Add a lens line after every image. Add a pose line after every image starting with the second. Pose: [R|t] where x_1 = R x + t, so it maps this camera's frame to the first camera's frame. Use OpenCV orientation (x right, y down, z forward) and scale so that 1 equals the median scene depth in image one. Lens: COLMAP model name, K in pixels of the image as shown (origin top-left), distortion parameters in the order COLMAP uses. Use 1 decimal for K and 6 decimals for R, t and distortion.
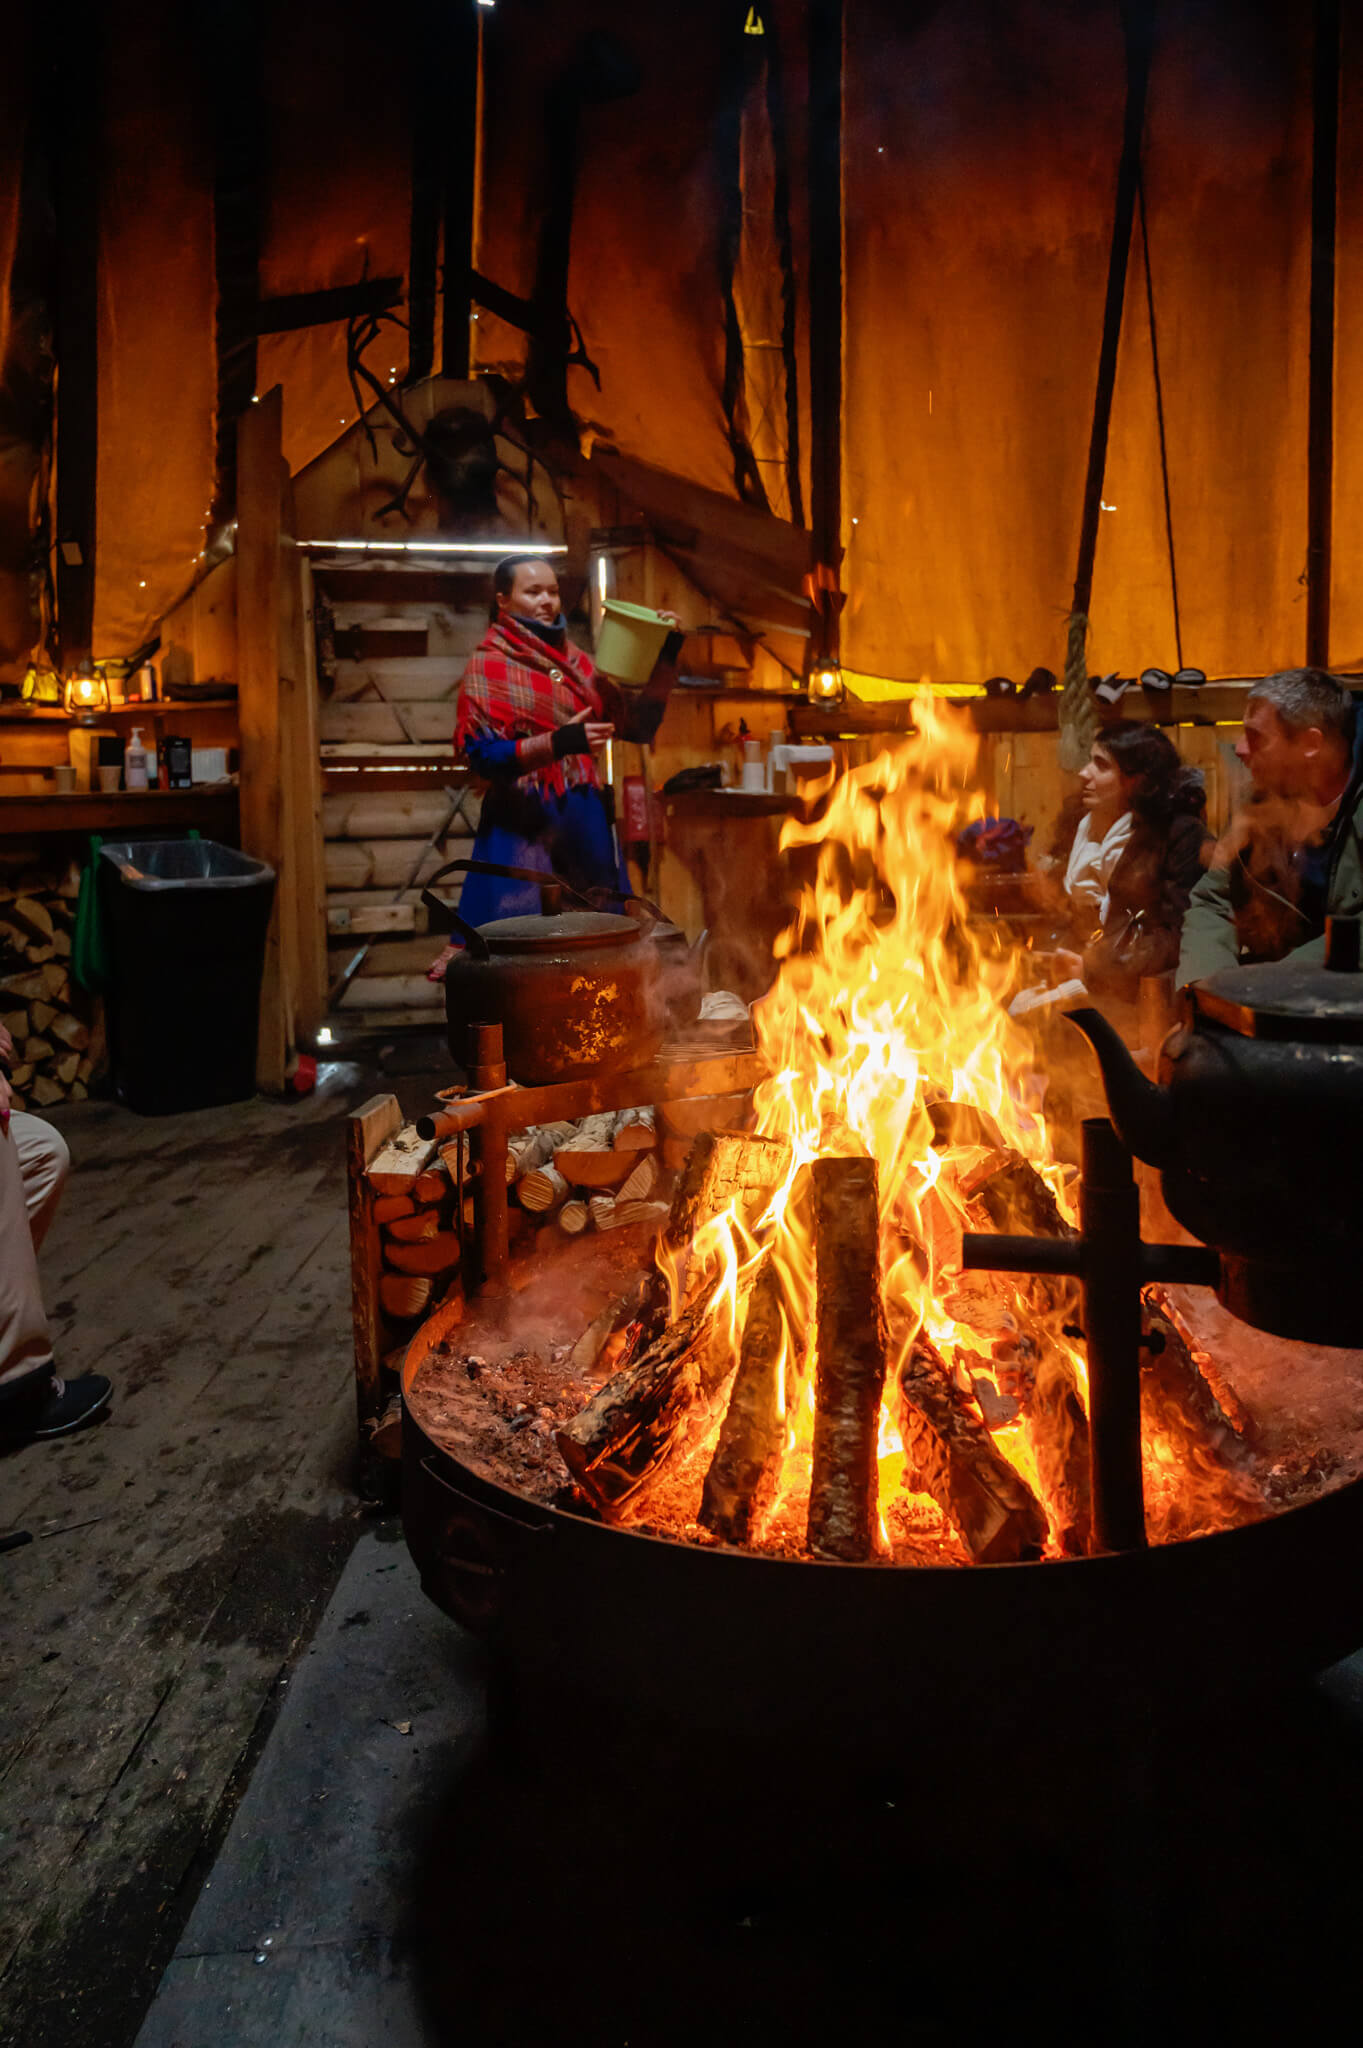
lens RADIAL K [[949.8, 0, 681.6], [0, 949.8, 991.4], [0, 0, 1]] dist [-0.001692, -0.000023]
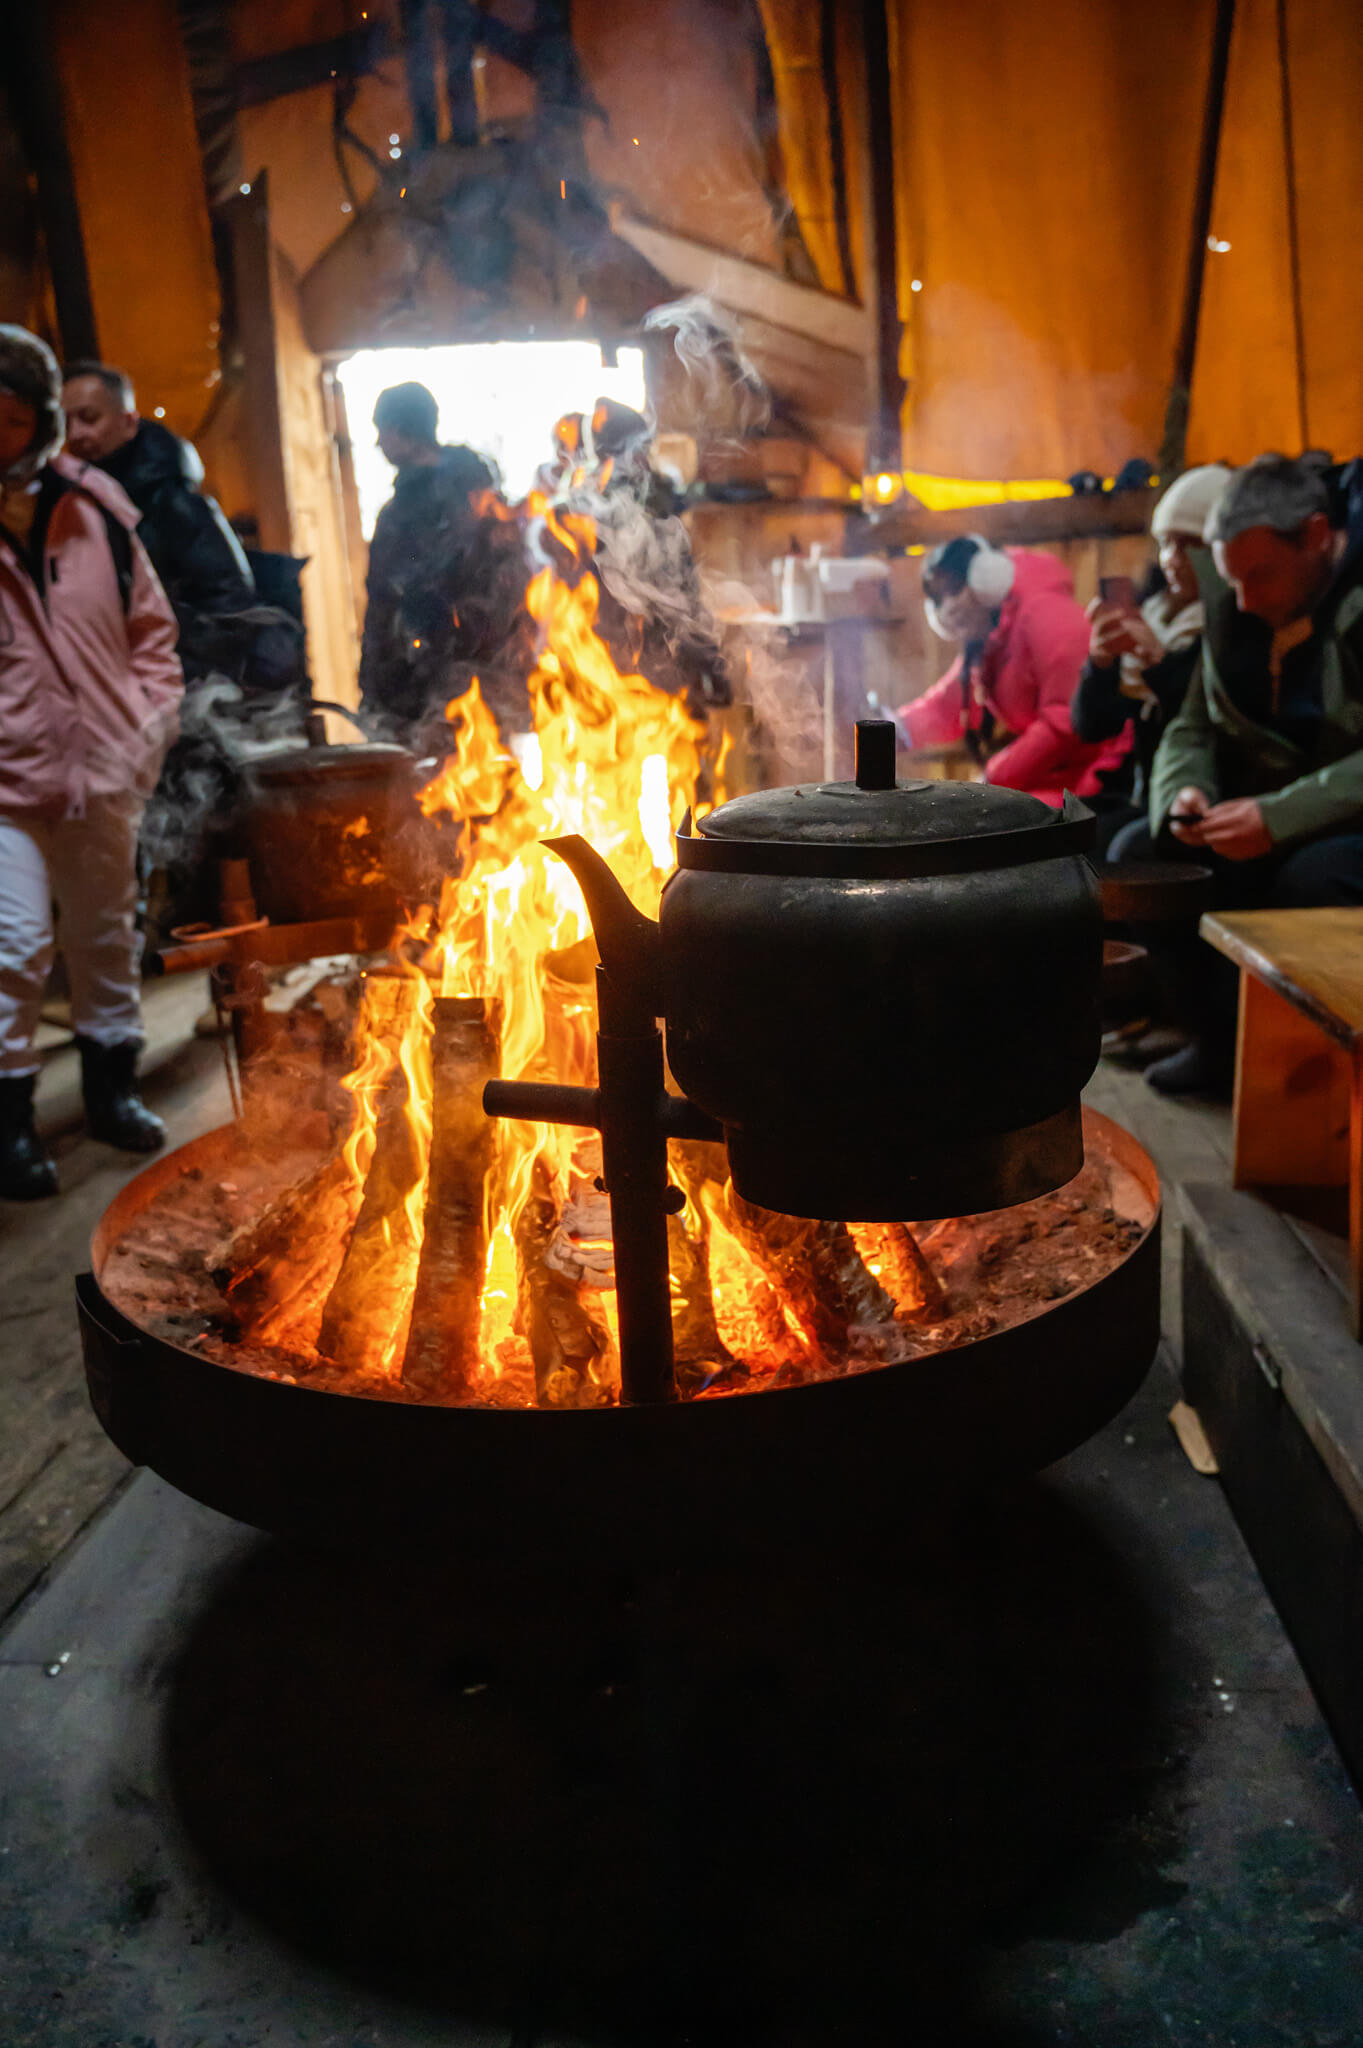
lens RADIAL K [[949.8, 0, 681.6], [0, 949.8, 991.4], [0, 0, 1]] dist [-0.001692, -0.000023]
pose [[0.991902, 0.018891, -0.125591, 0.110500], [0.001407, 0.987180, 0.159607, 0.003632], [0.126996, -0.158492, 0.979159, 0.022852]]
